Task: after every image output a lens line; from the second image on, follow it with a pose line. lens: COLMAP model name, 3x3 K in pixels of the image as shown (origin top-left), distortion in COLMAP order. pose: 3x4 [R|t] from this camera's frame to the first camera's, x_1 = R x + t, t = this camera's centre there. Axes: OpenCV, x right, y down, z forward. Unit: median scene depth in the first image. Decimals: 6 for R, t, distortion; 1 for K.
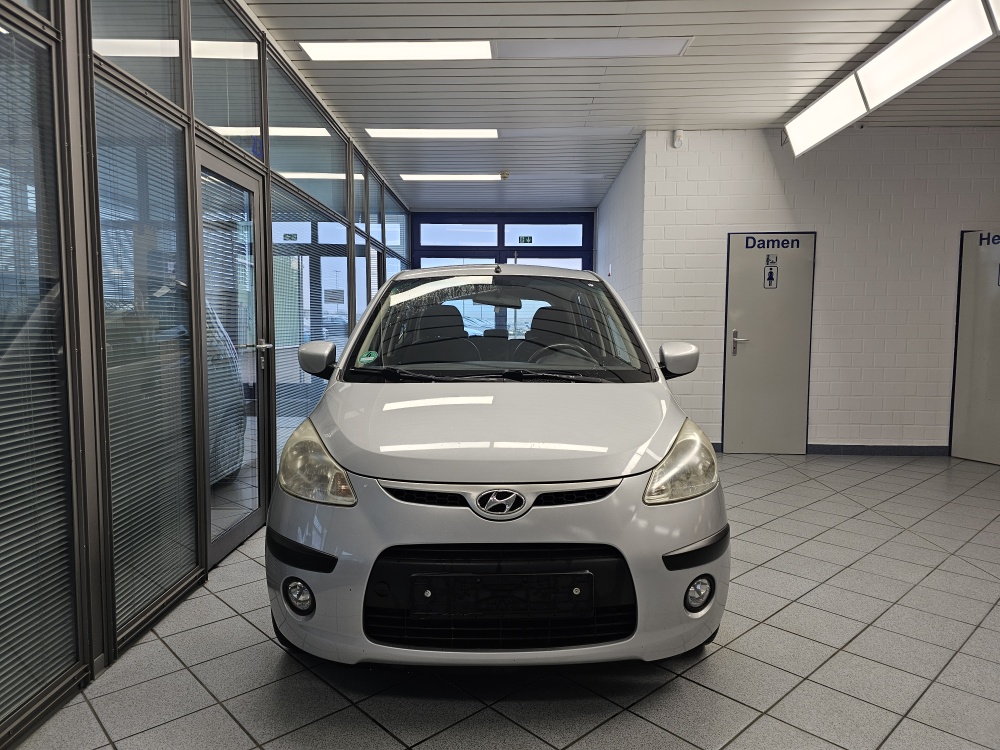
lens RADIAL K [[680.9, 0, 493.8], [0, 680.9, 376.7], [0, 0, 1]] dist [0.049290, -0.049905]
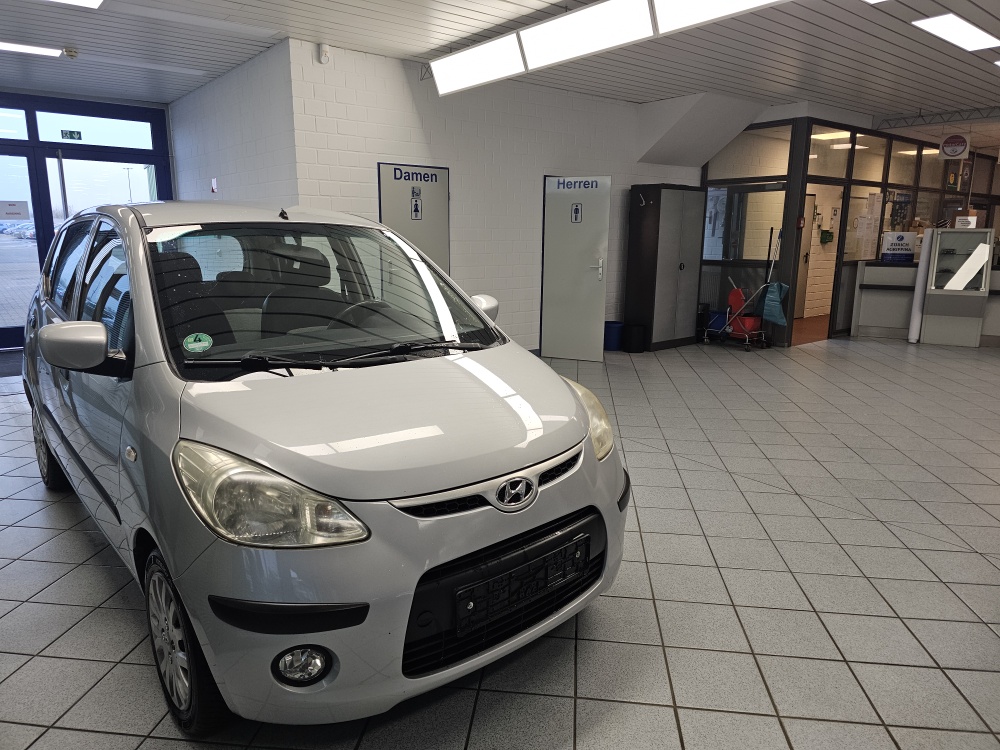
lens RADIAL K [[680.9, 0, 498.9], [0, 680.9, 373.7], [0, 0, 1]] dist [0.049290, -0.049905]
pose [[0.745712, -0.132806, 0.652898, -0.226260], [0.042737, 0.987449, 0.152045, -0.048717], [-0.664896, -0.085478, 0.742029, 0.108781]]
